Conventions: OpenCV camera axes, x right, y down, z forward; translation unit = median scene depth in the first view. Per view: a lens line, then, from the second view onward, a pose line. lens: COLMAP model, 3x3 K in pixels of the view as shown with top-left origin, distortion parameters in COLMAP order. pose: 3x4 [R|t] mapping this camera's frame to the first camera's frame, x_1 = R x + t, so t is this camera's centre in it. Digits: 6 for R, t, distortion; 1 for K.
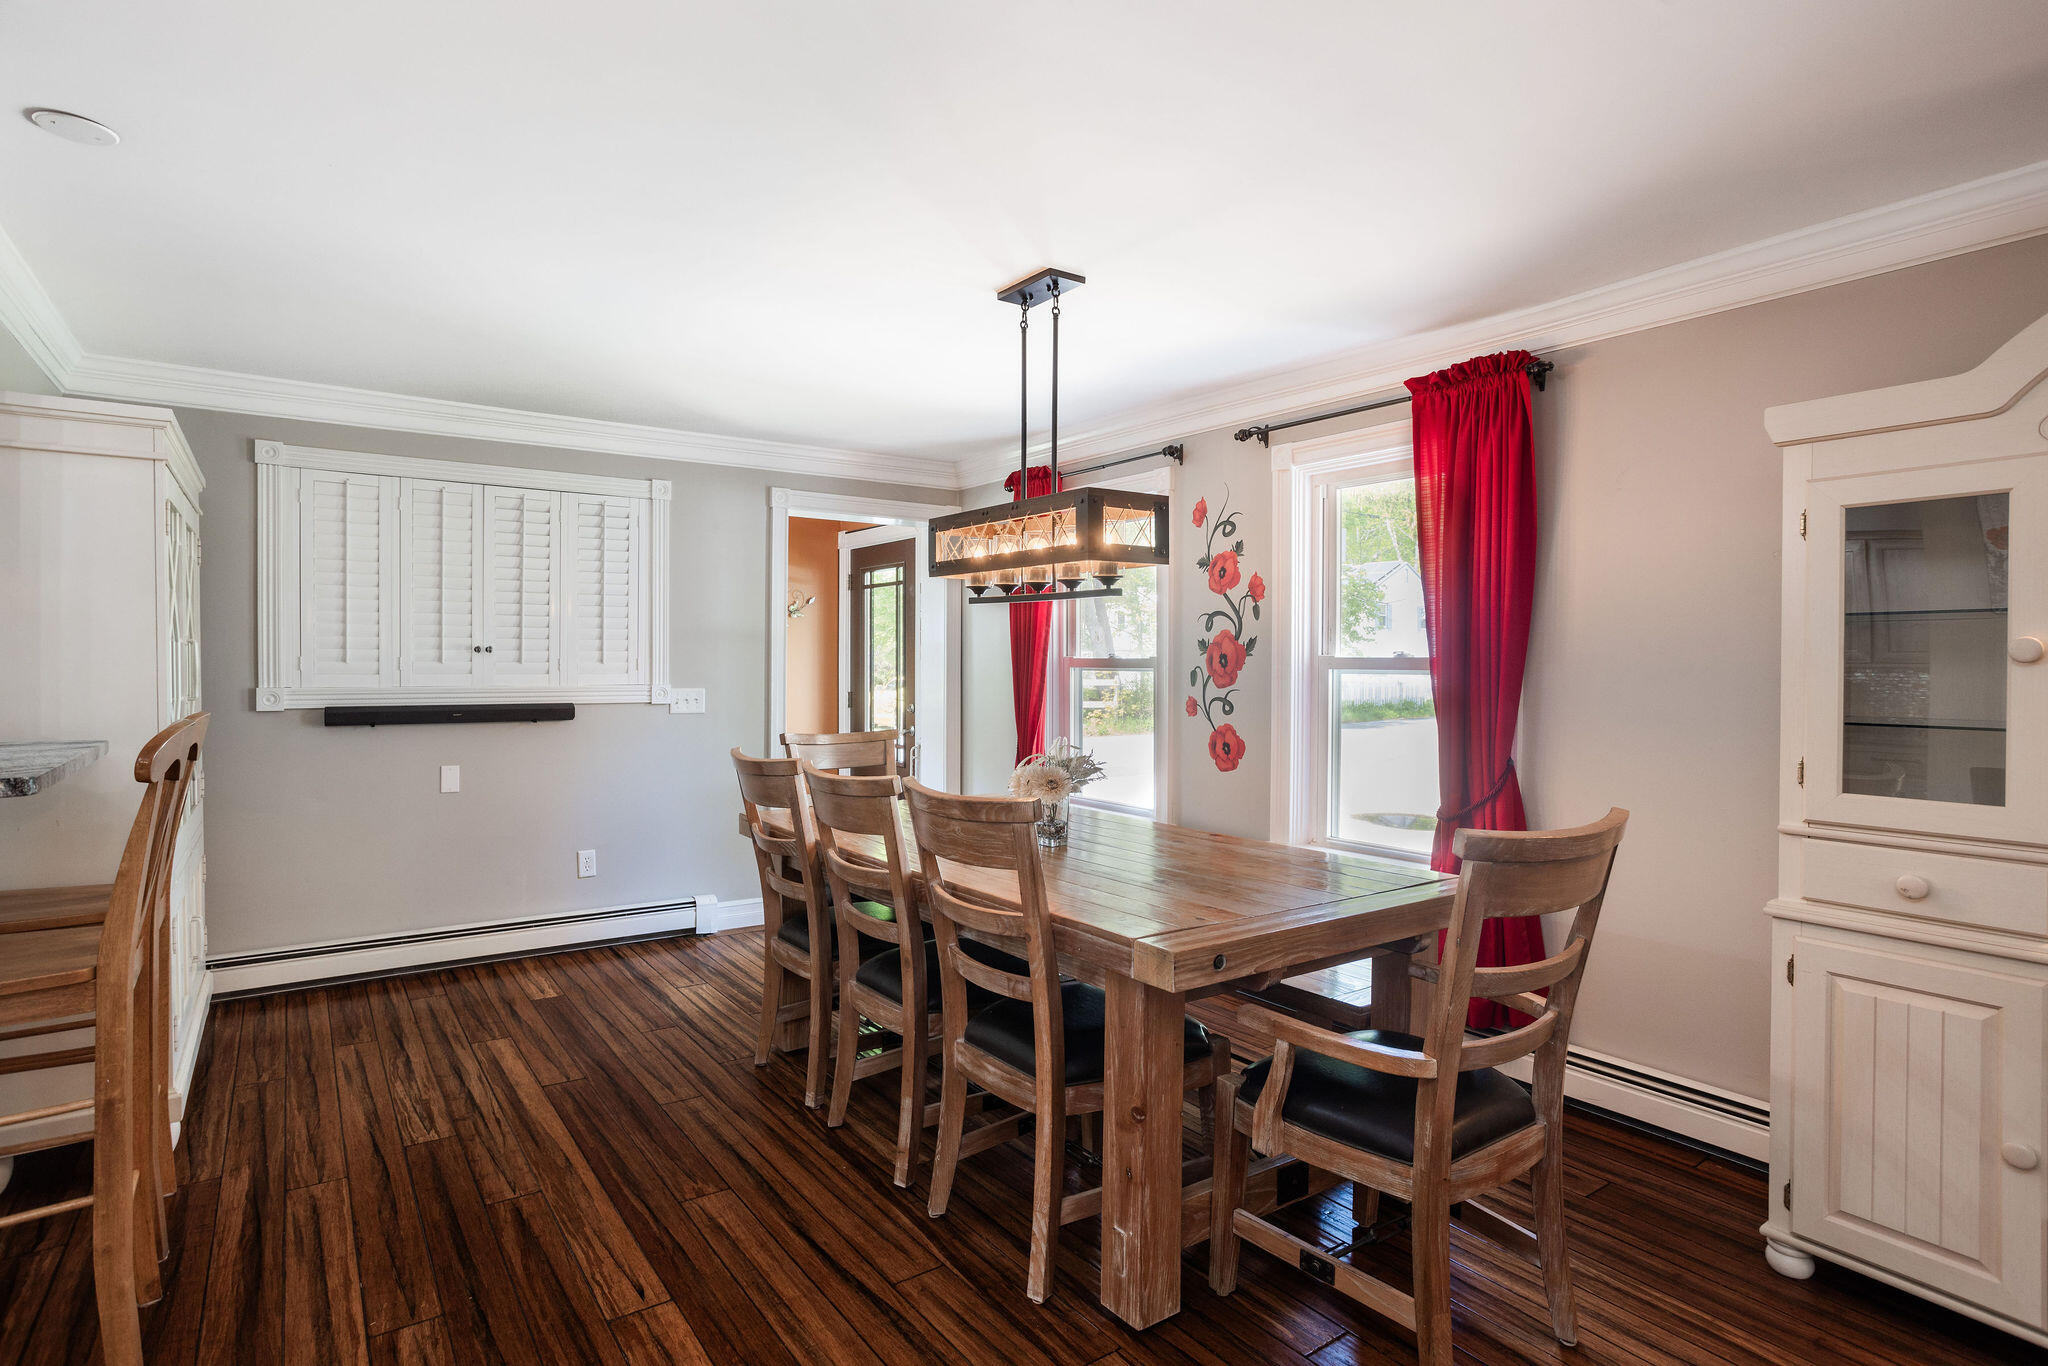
lens RADIAL K [[1078.5, 0, 1027.1], [0, 1078.5, 672.9], [0, 0, 1]] dist [-0.000275, -0.000134]
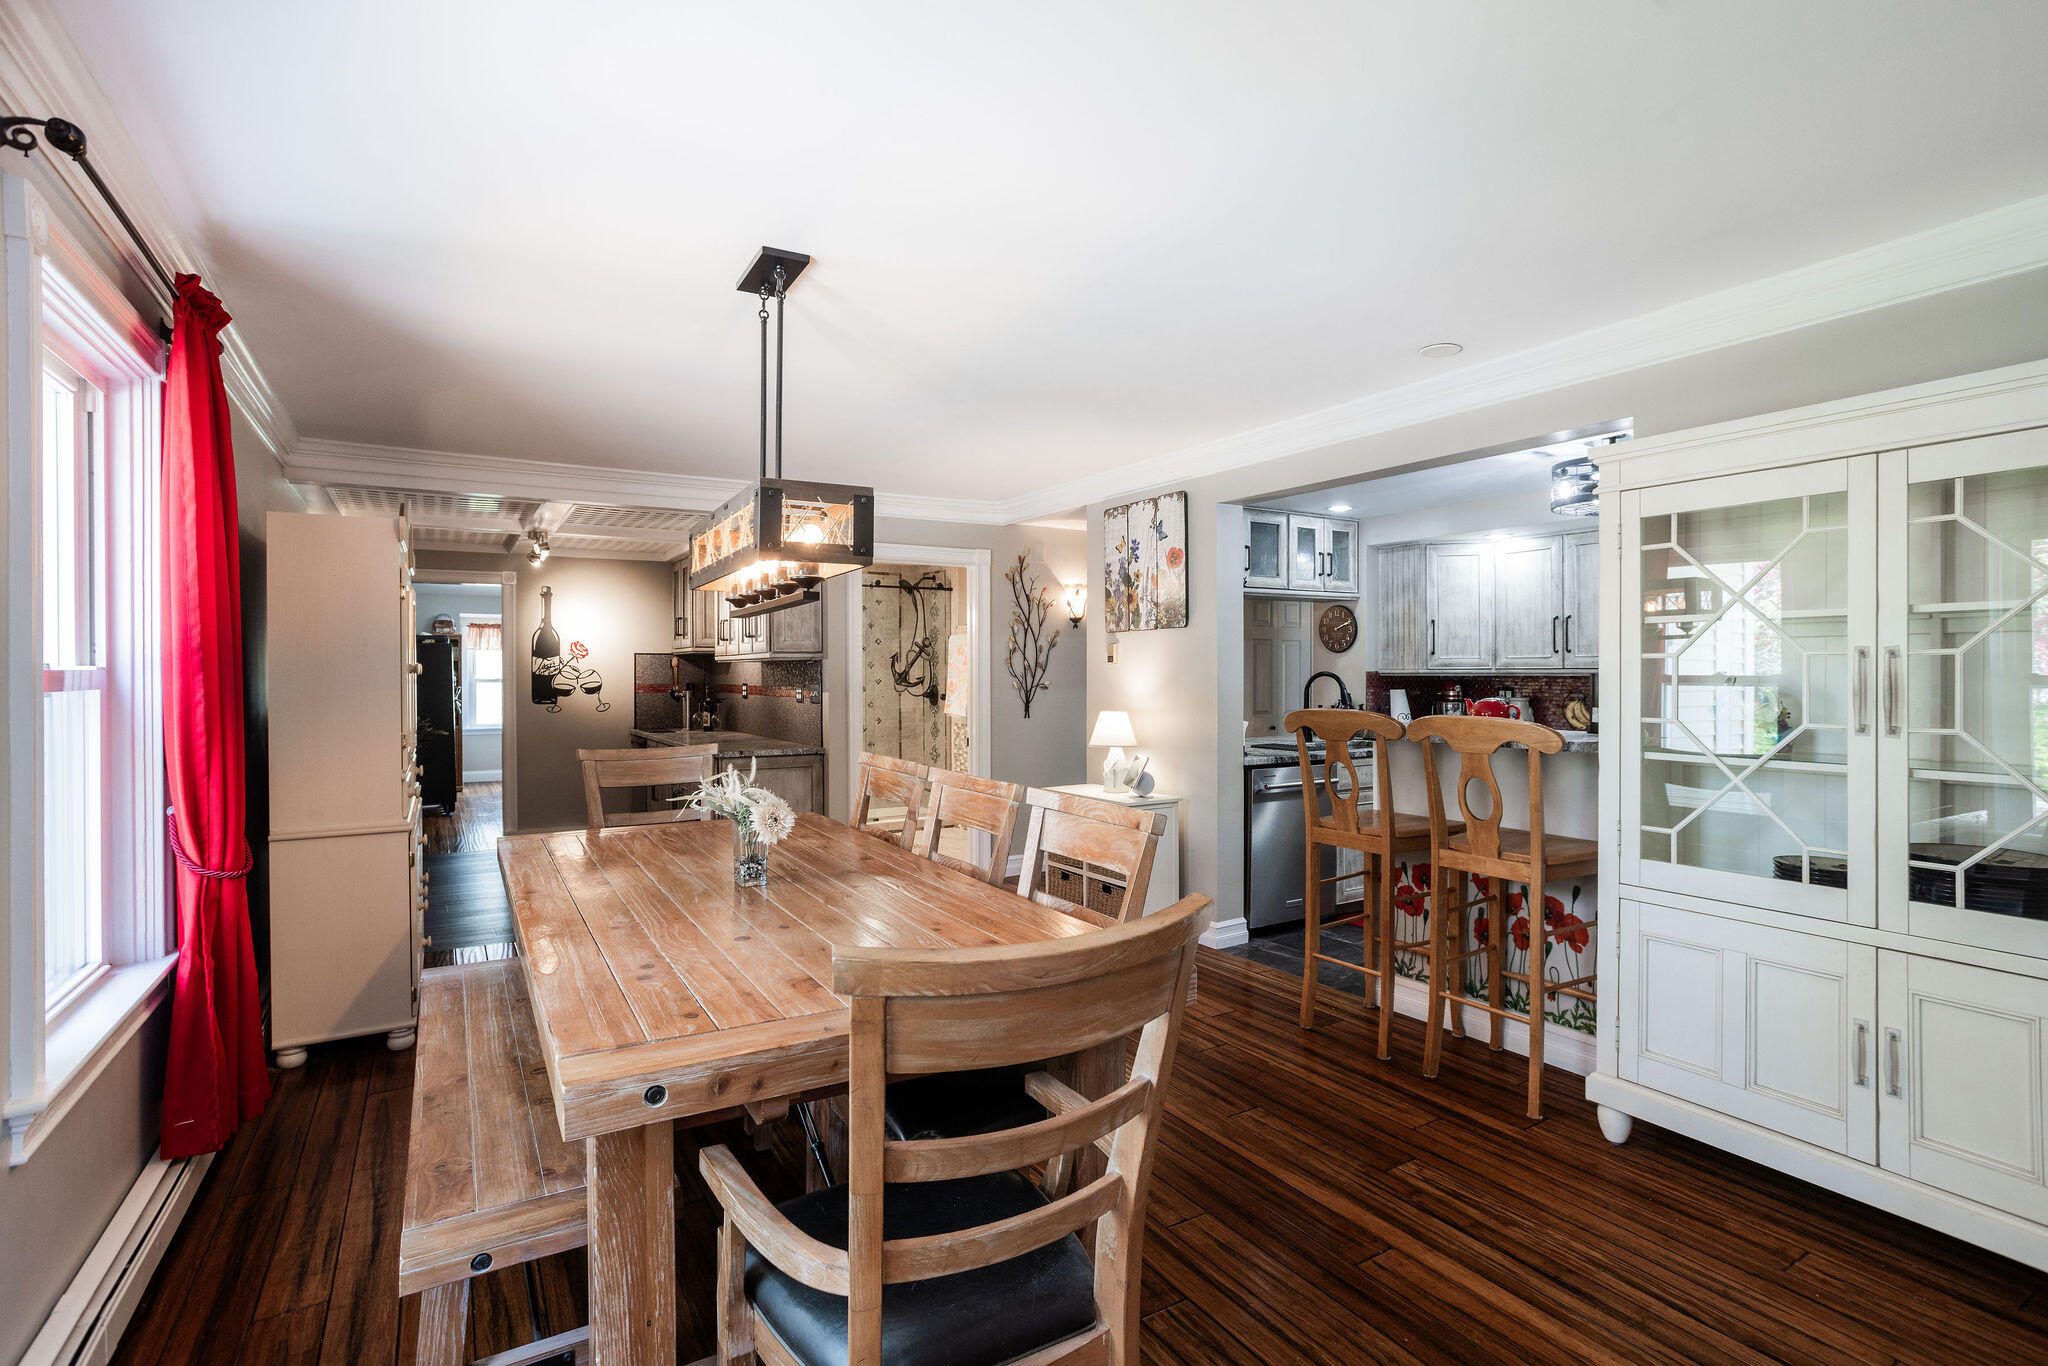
lens RADIAL K [[1011.5, 0, 1026.4], [0, 1011.5, 680.9], [0, 0, 1]] dist [-0.002839, 0.013177]
pose [[-0.996989, -0.000381, 0.077538, -0.278431], [0.001051, 0.999830, 0.018427, -0.019504], [-0.077532, 0.018453, -0.996819, 1.873645]]
